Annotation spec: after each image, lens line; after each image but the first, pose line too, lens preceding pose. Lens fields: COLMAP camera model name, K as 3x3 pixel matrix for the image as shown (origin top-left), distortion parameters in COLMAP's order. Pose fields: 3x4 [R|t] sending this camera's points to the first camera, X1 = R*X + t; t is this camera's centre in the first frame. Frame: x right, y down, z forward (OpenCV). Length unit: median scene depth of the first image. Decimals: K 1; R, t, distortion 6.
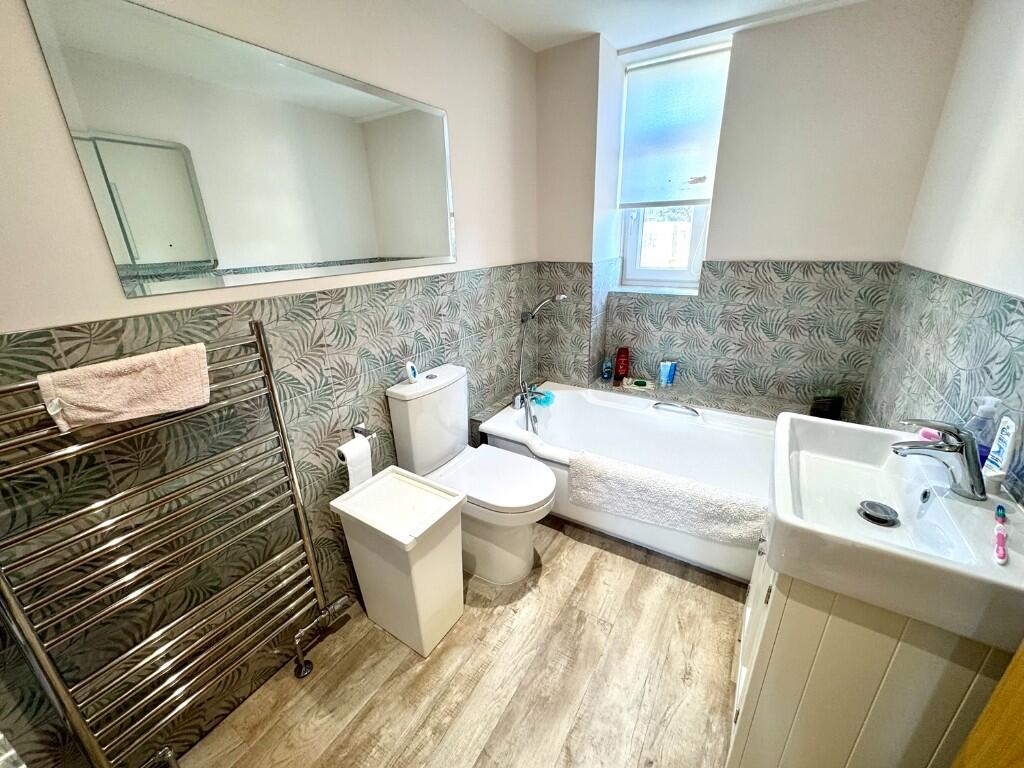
lens RADIAL K [[408.5, 0, 512.0], [0, 408.5, 384.0], [0, 0, 1]] dist [-0.001096, -0.000082]
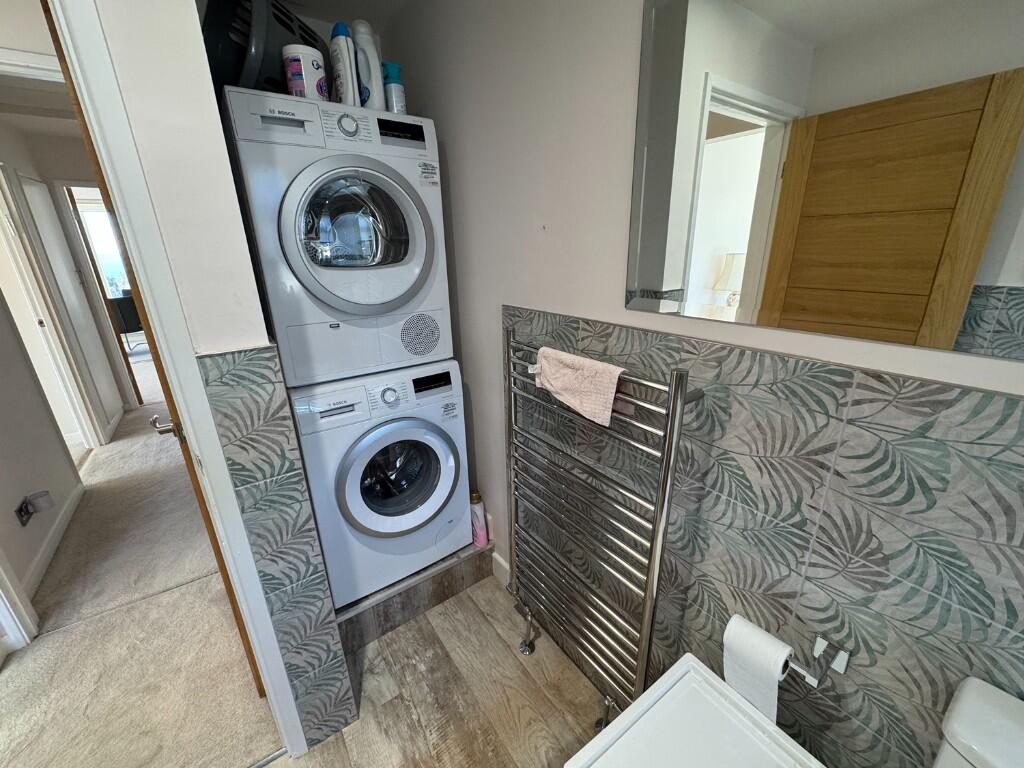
lens RADIAL K [[408.5, 0, 512.0], [0, 408.5, 384.0], [0, 0, 1]] dist [-0.001096, -0.000082]
pose [[-0.385336, 0.331097, -0.861331, 0.093726], [-0.287527, 0.843864, 0.453014, -0.310710], [0.876838, 0.422218, -0.229971, 0.761673]]
